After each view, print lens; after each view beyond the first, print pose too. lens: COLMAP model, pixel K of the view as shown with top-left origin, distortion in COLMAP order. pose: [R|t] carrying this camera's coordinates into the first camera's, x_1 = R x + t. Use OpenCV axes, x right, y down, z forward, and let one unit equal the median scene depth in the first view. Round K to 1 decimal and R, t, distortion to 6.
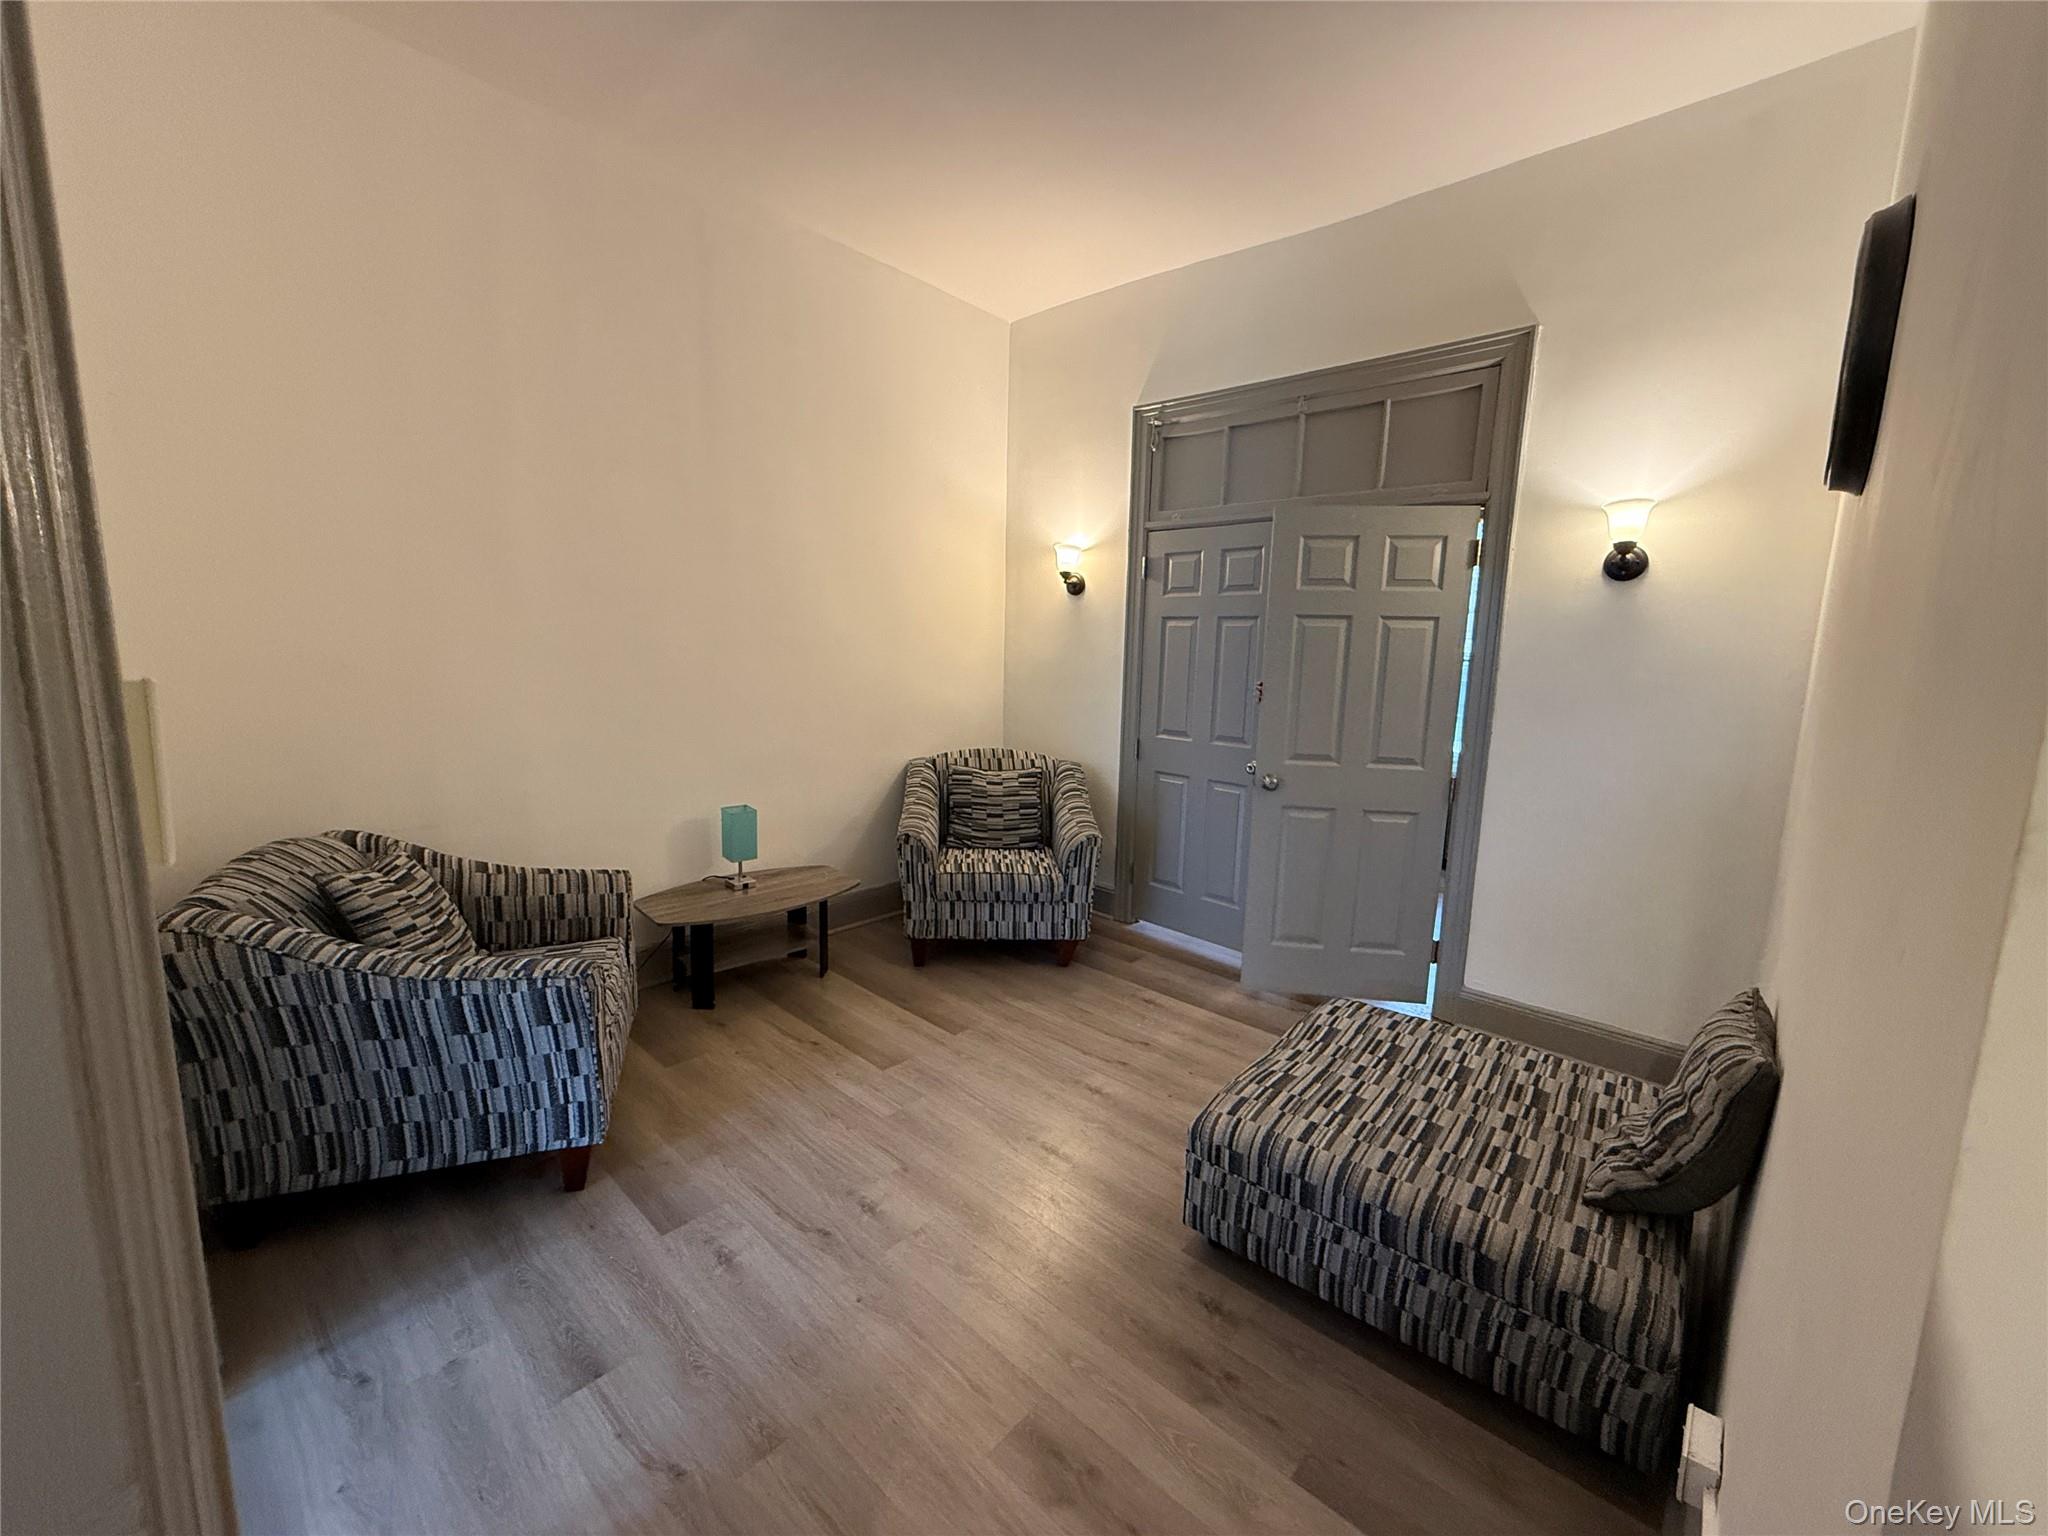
lens RADIAL K [[809.2, 0, 1024.6], [0, 809.2, 758.3], [0, 0, 1]] dist [0.001267, 0.000013]
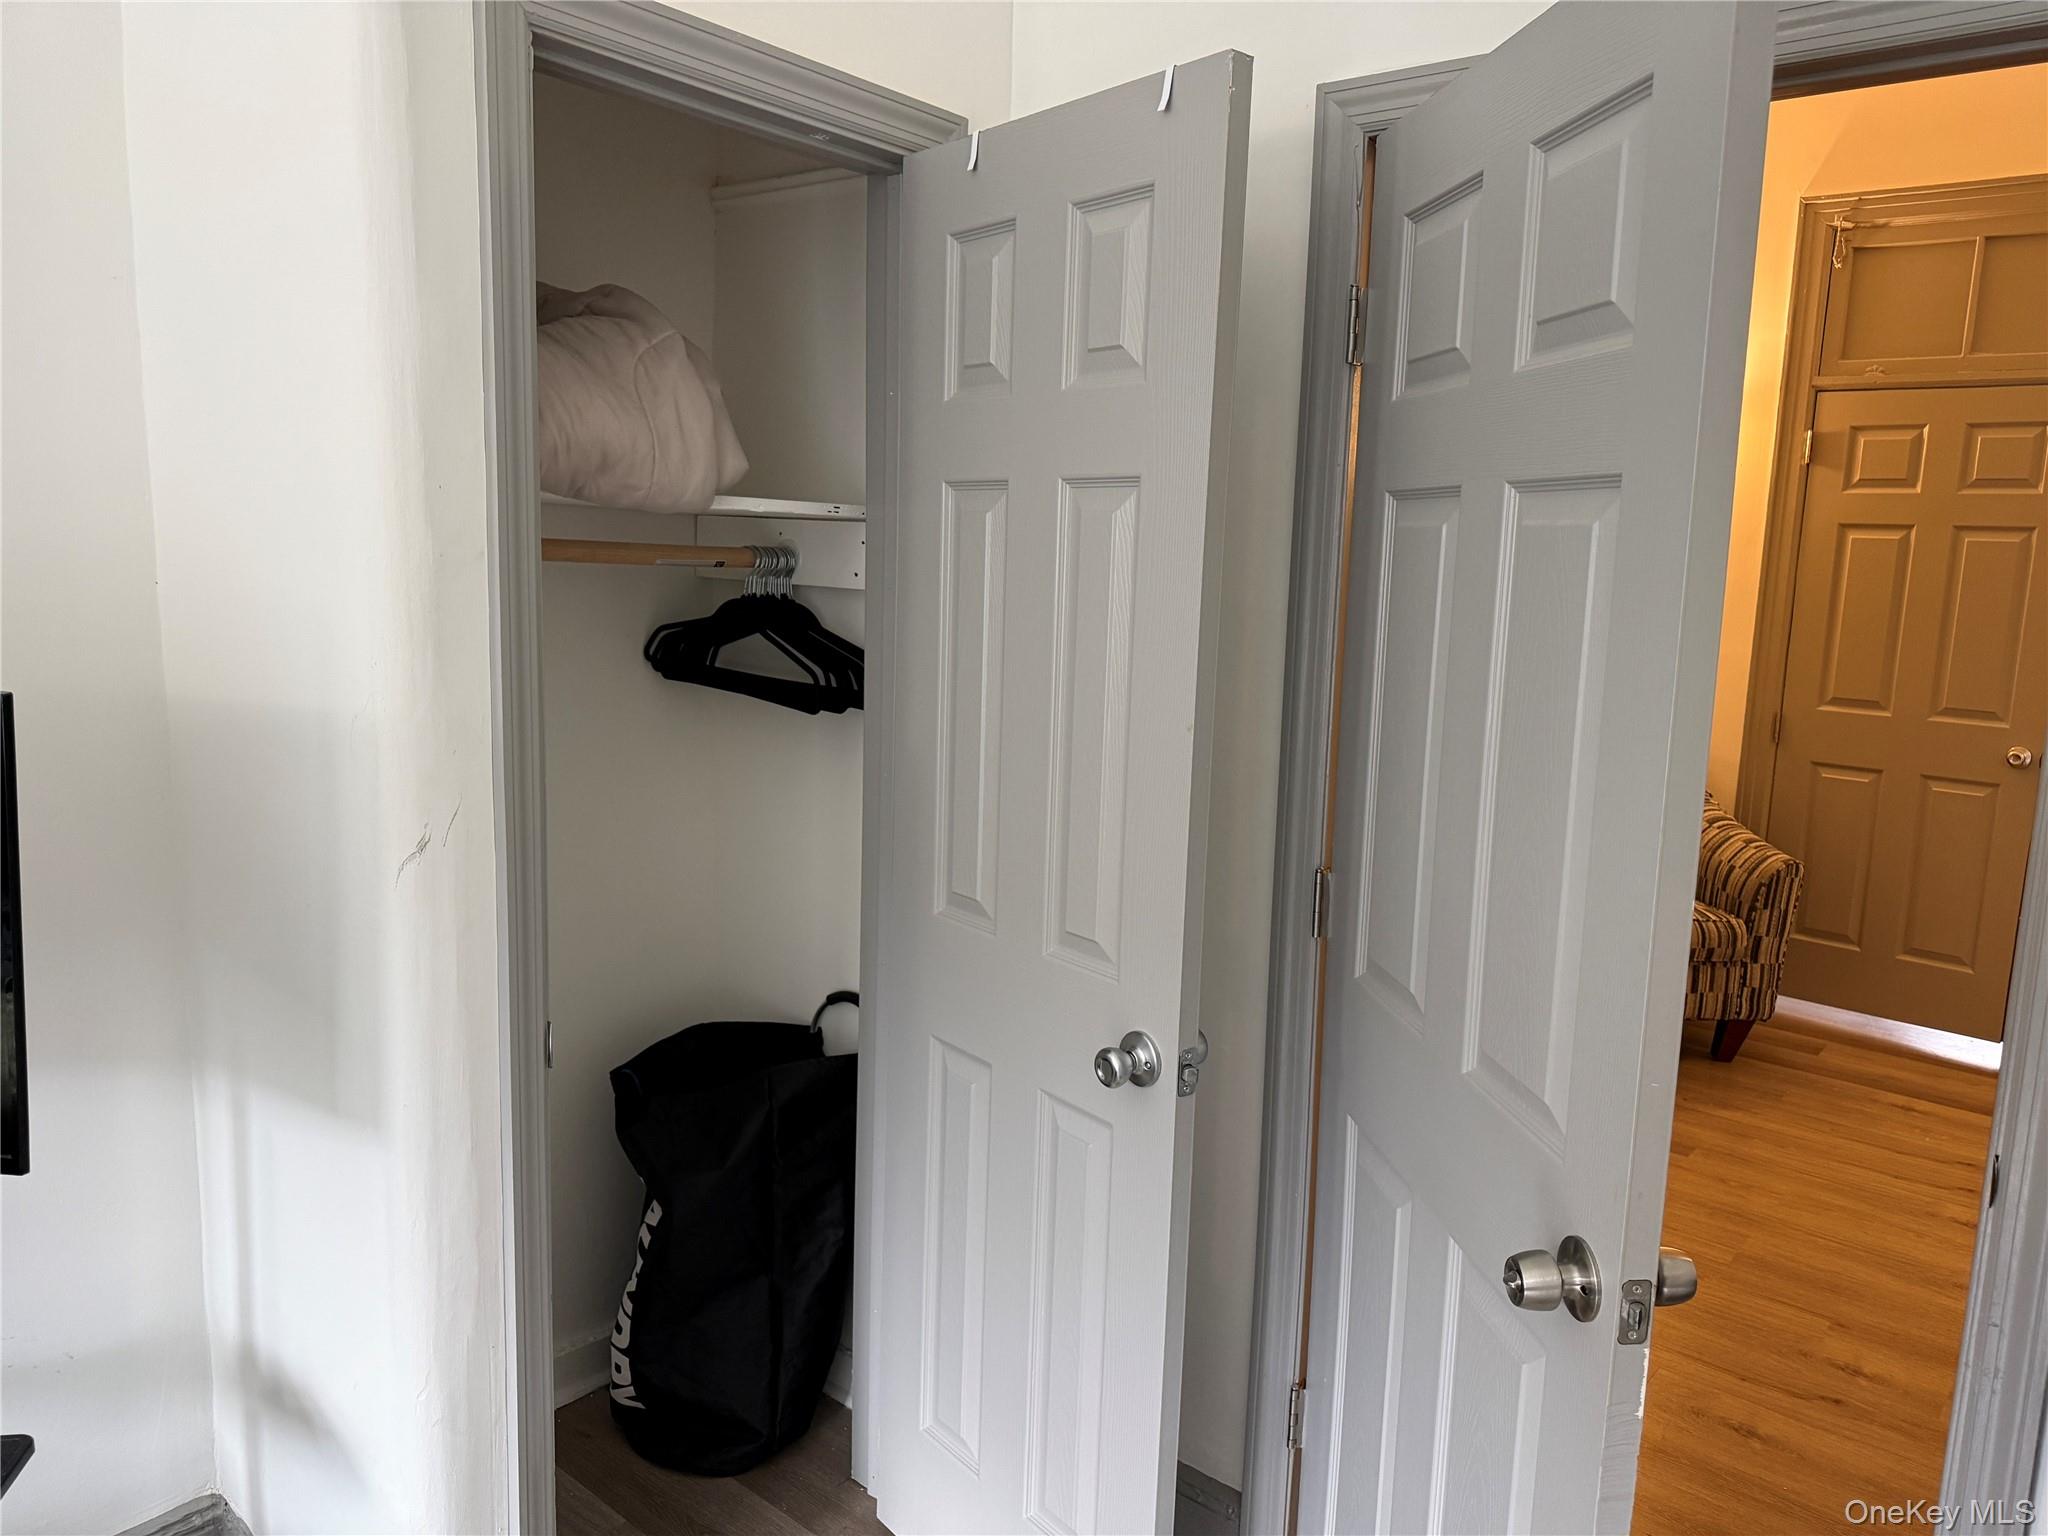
lens RADIAL K [[1446.9, 0, 1023.4], [0, 1446.9, 770.2], [0, 0, 1]] dist [-0.006904, -0.003978]
pose [[0.999041, -0.002783, 0.043704, -0.554455], [0.002112, 0.999879, 0.015411, 0.002838], [-0.043742, -0.015304, 0.998926, -0.131145]]
